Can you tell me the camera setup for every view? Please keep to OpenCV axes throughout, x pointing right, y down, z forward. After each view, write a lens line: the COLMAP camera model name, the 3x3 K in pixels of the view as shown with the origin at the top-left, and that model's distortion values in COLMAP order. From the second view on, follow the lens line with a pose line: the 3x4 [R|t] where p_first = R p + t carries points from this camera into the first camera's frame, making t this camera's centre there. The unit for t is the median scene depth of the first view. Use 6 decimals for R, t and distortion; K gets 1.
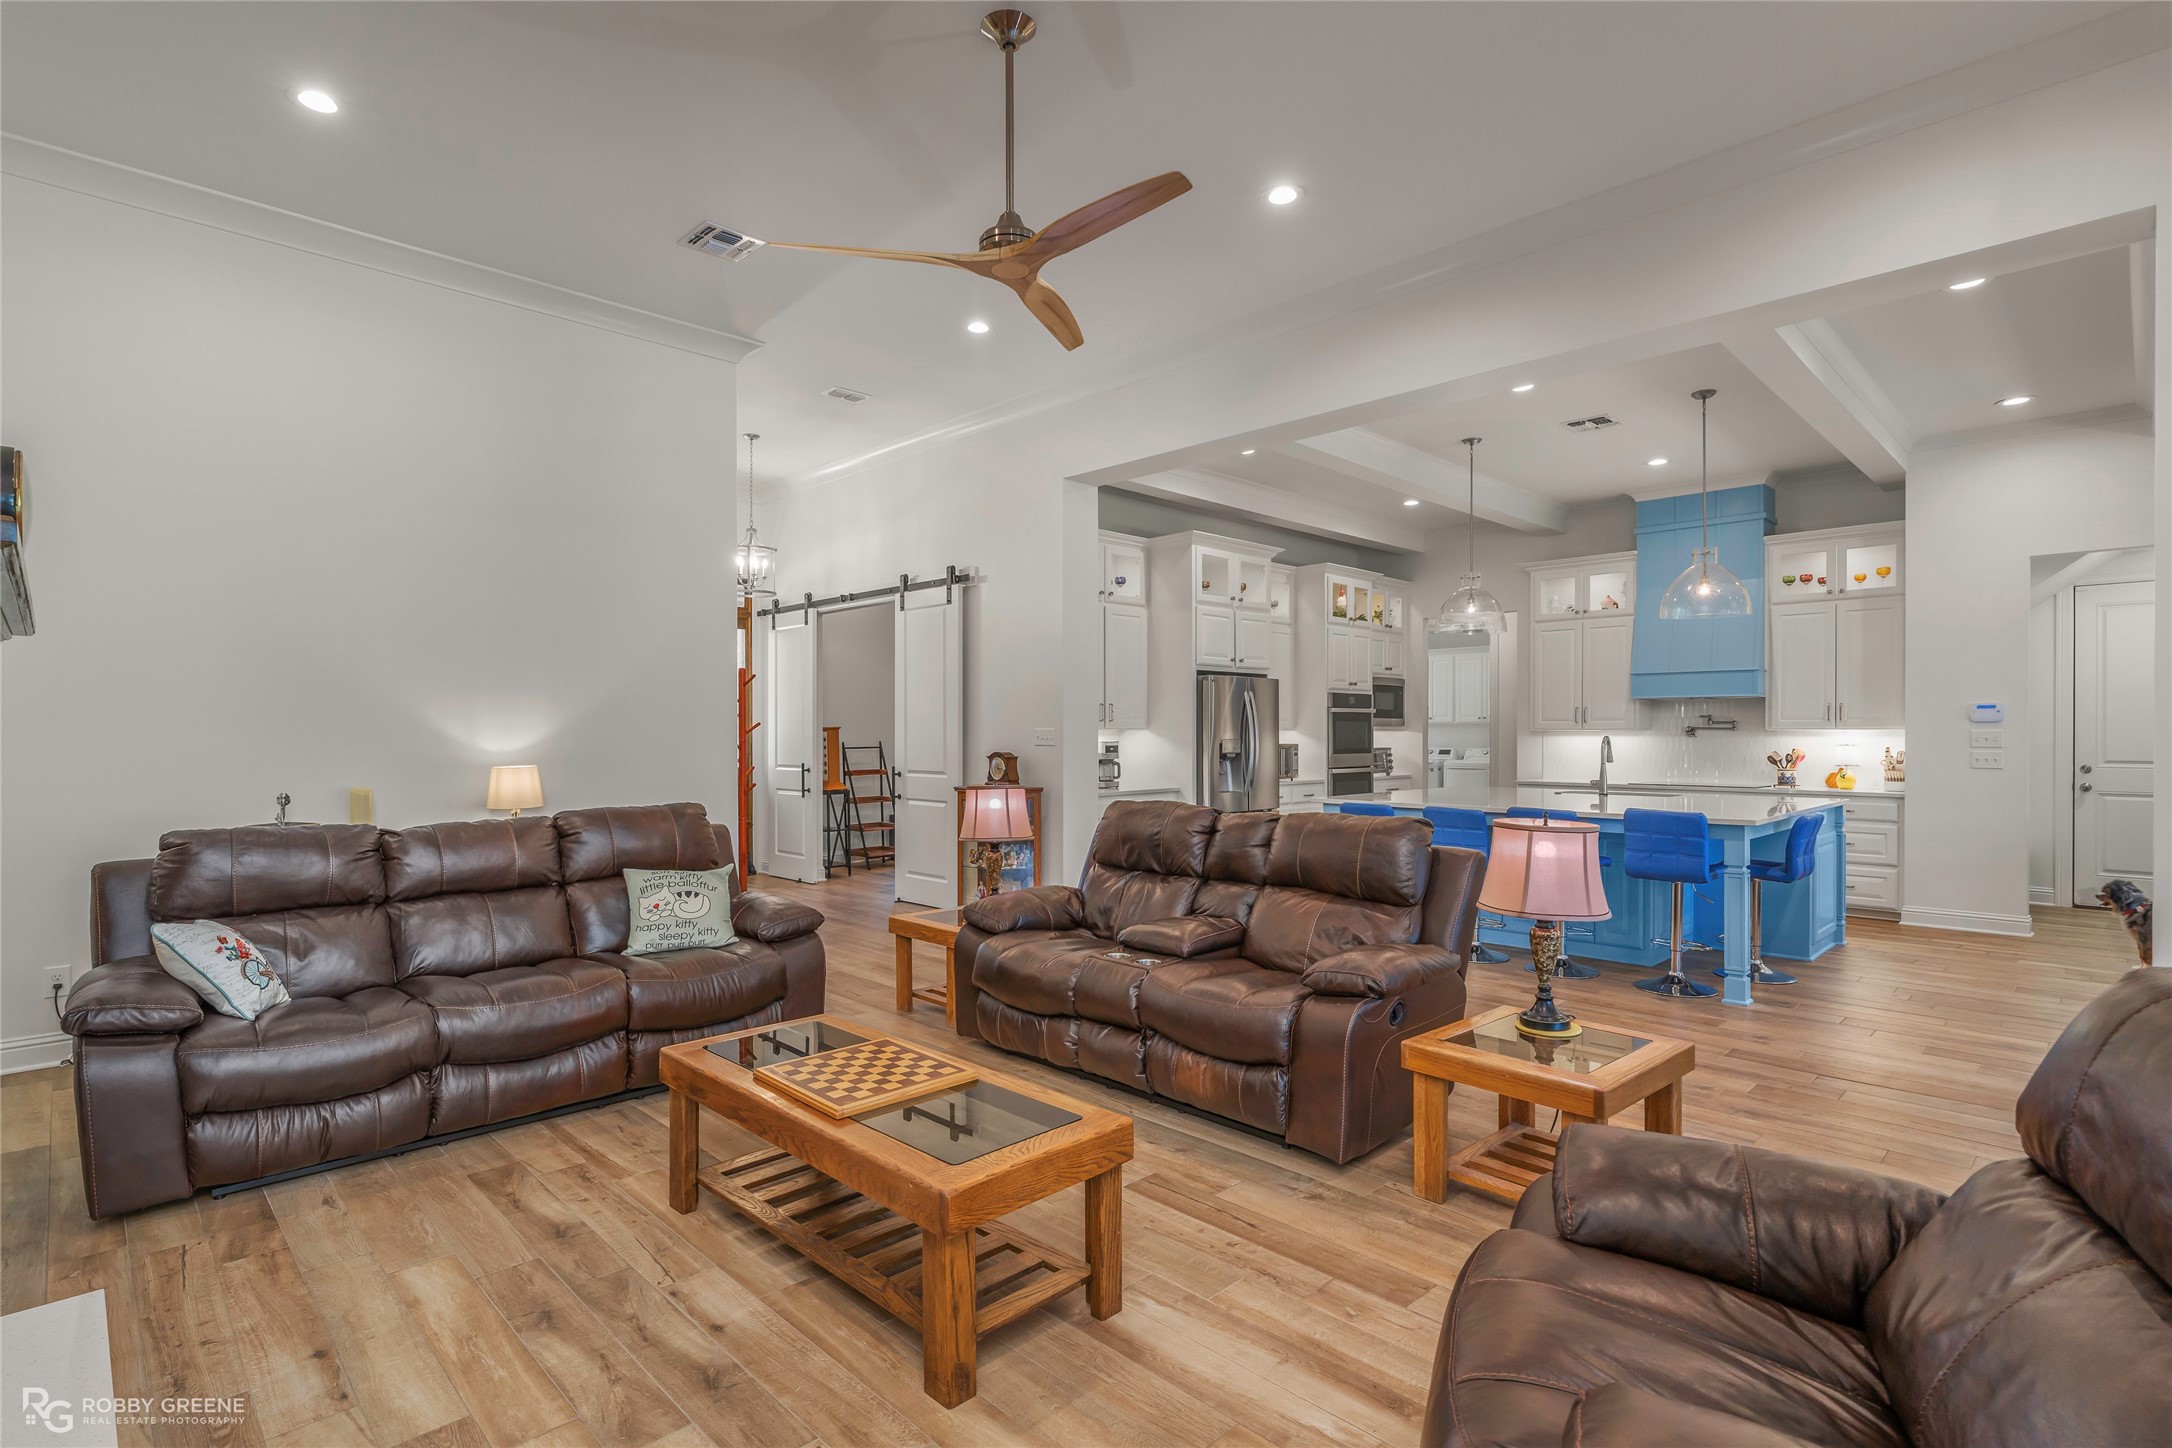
lens RADIAL K [[1049.8, 0, 1066.0], [0, 1049.8, 736.0], [0, 0, 1]] dist [-0.003881, -0.000617]
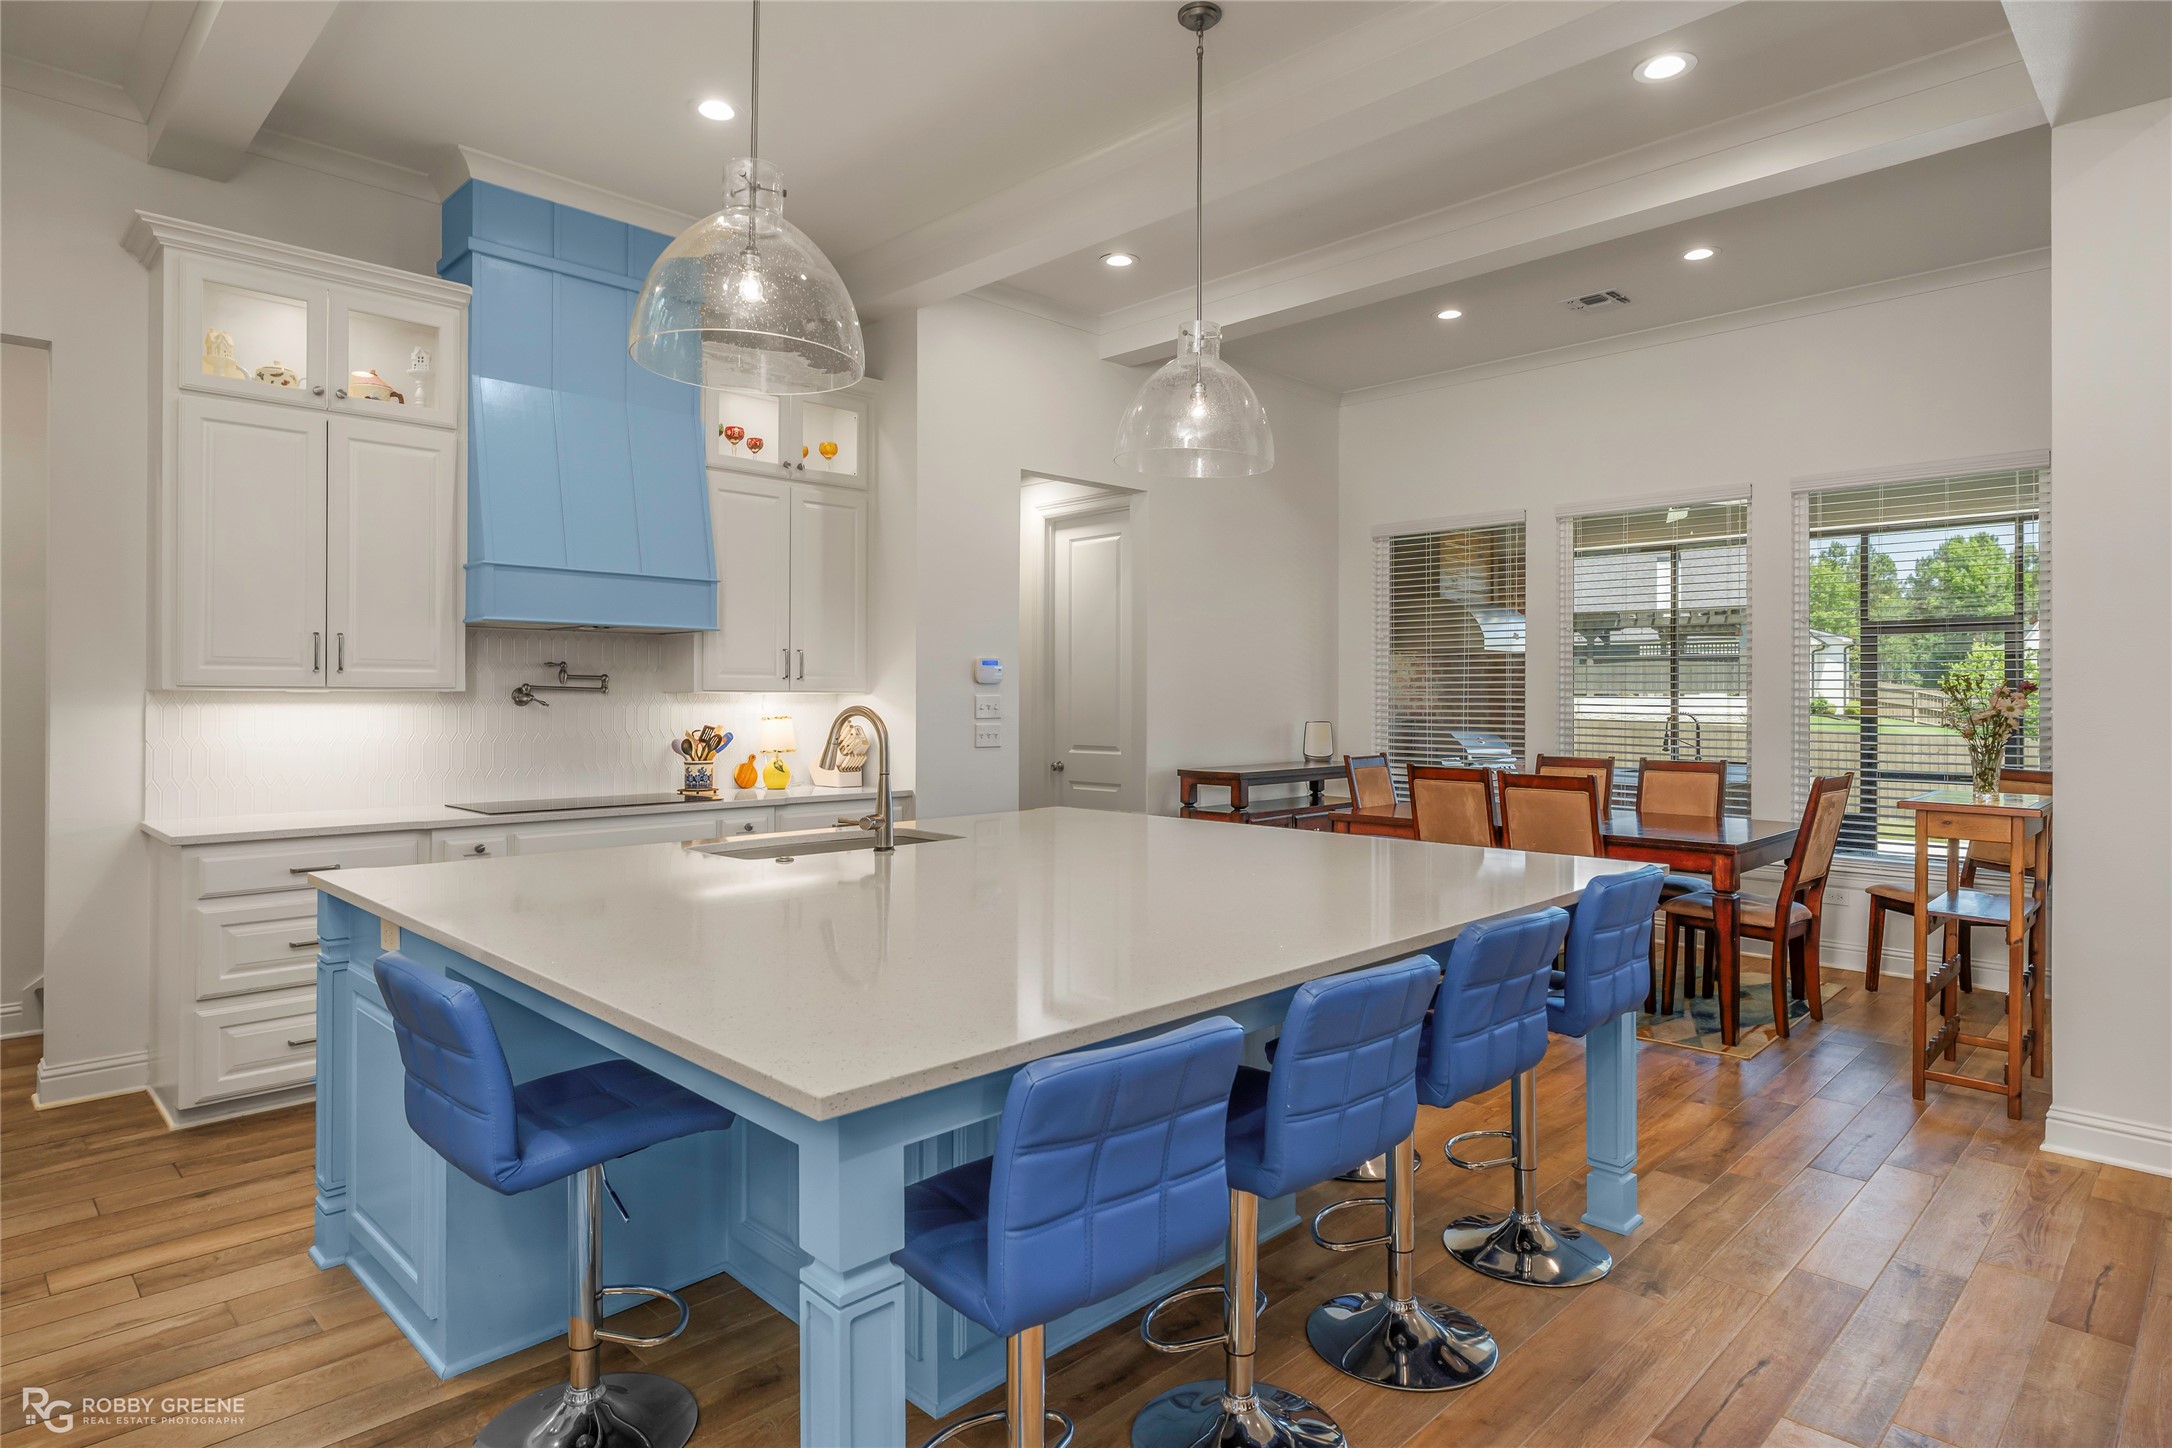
lens RADIAL K [[1215.5, 0, 1098.7], [0, 1215.5, 689.7], [0, 0, 1]] dist [0.001426, -0.001217]
pose [[-0.033905, 0.009072, 0.999384, 0.022491], [0.000581, 0.999959, -0.009058, -0.001359], [-0.999425, 0.000274, -0.033909, 0.809177]]
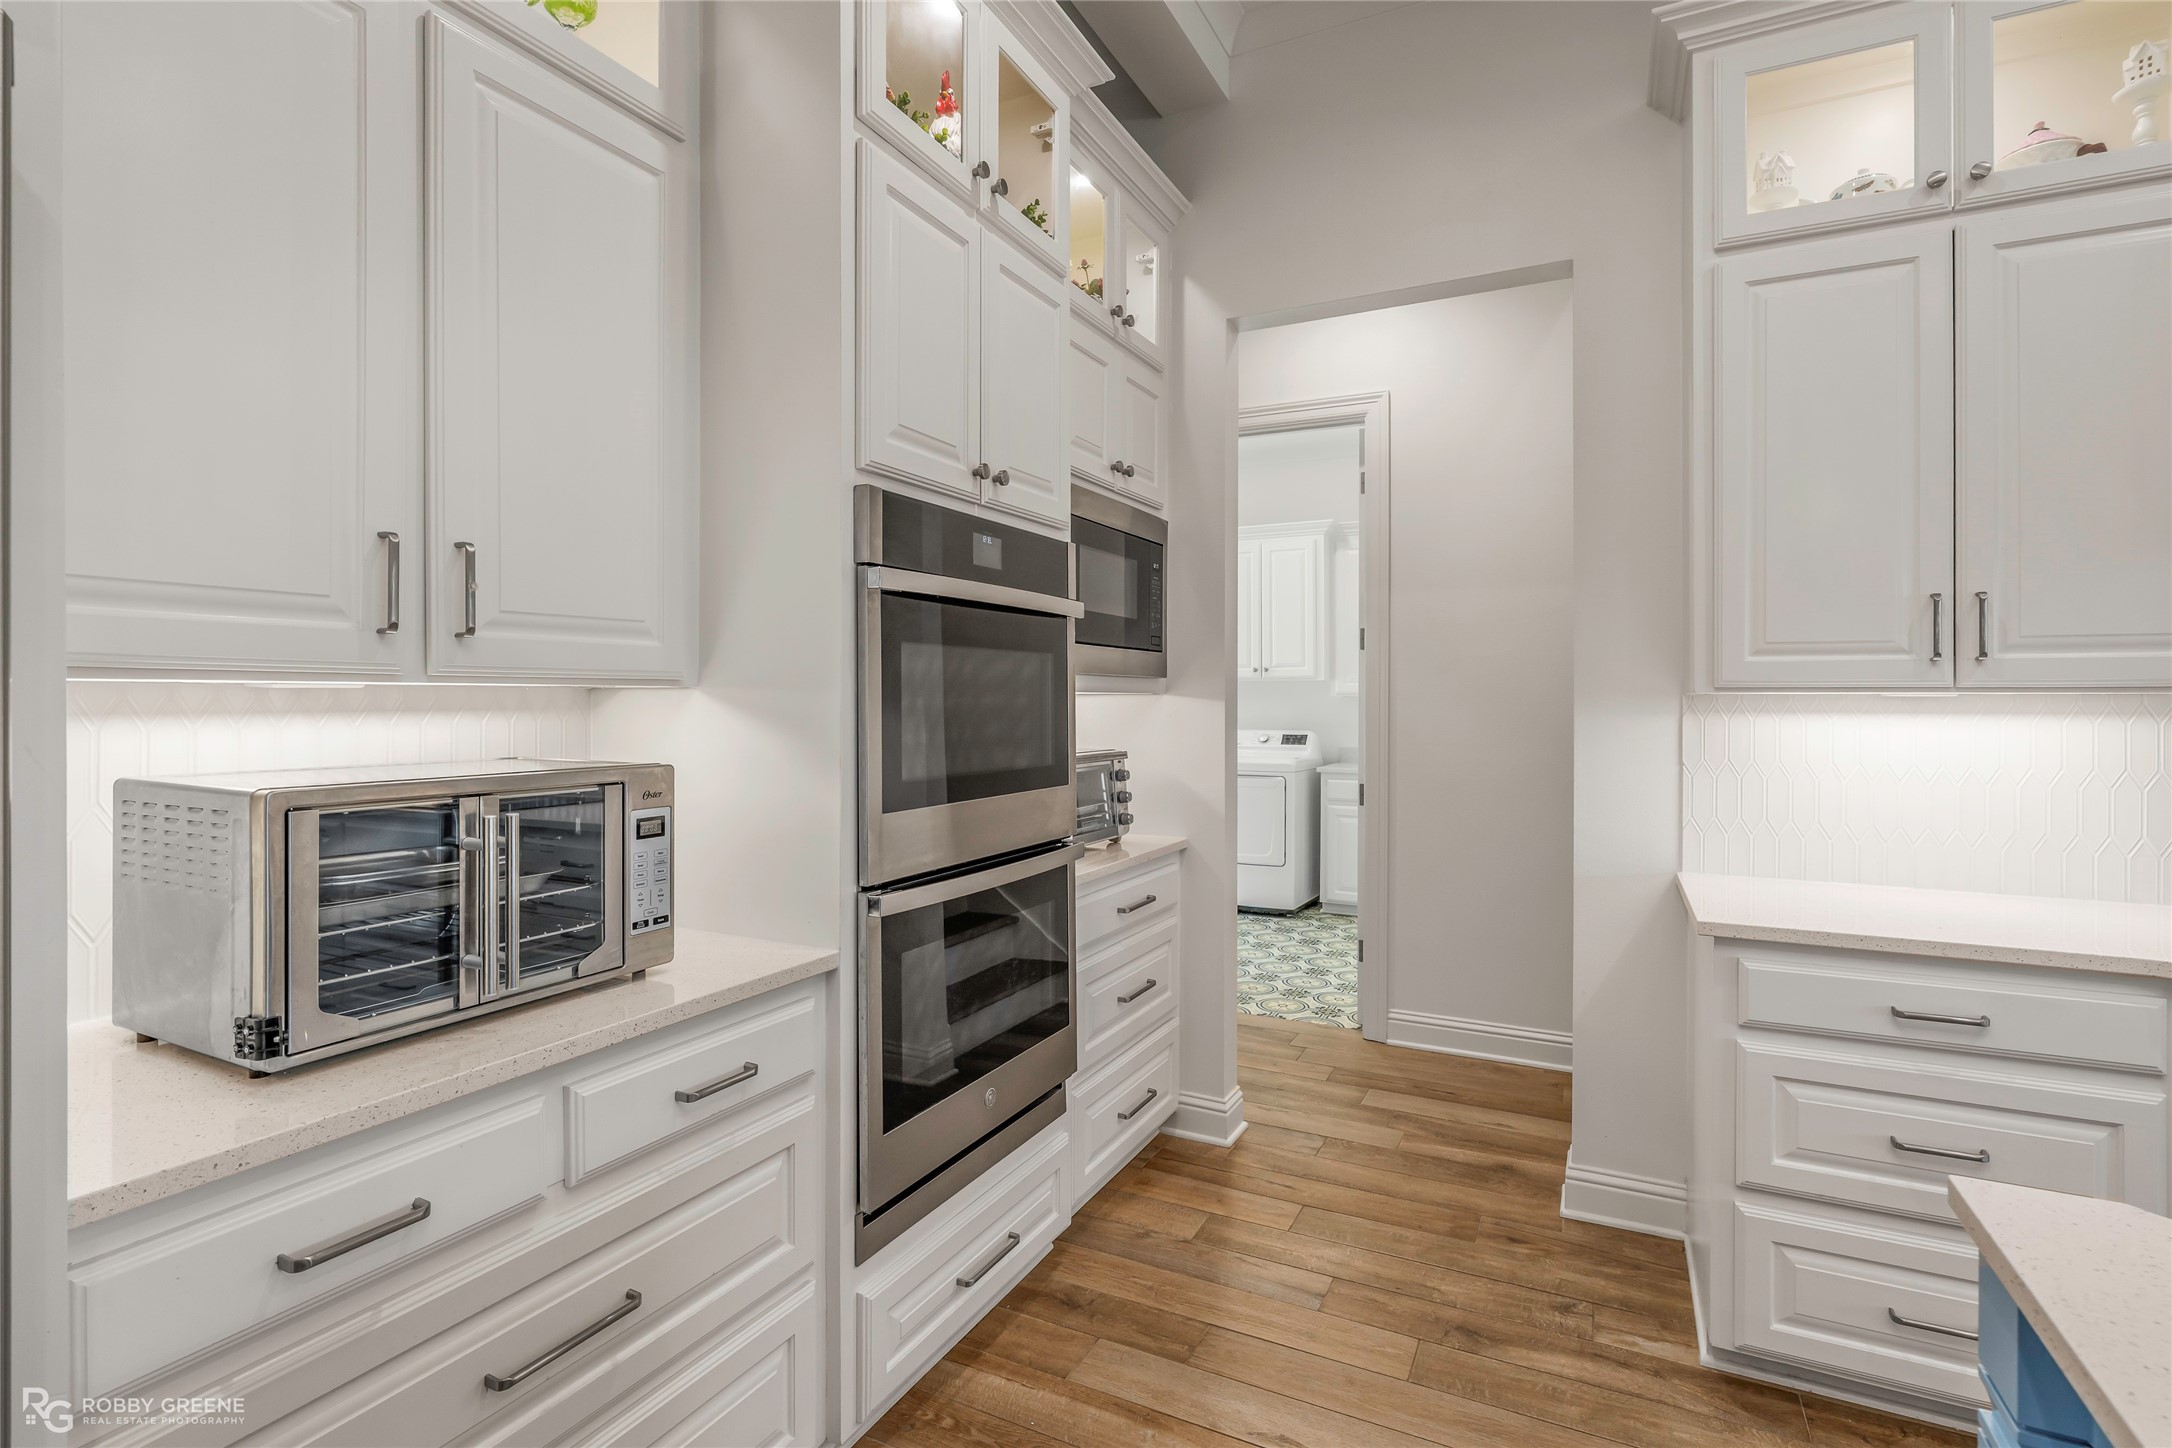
lens RADIAL K [[1010.6, 0, 1099.0], [0, 1010.6, 695.6], [0, 0, 1]] dist [-0.004821, -0.000089]
pose [[0.938180, 0.001588, 0.346144, 0.268202], [-0.001025, 0.999998, -0.001809, -0.004580], [-0.346146, 0.001342, 0.938180, 0.961262]]
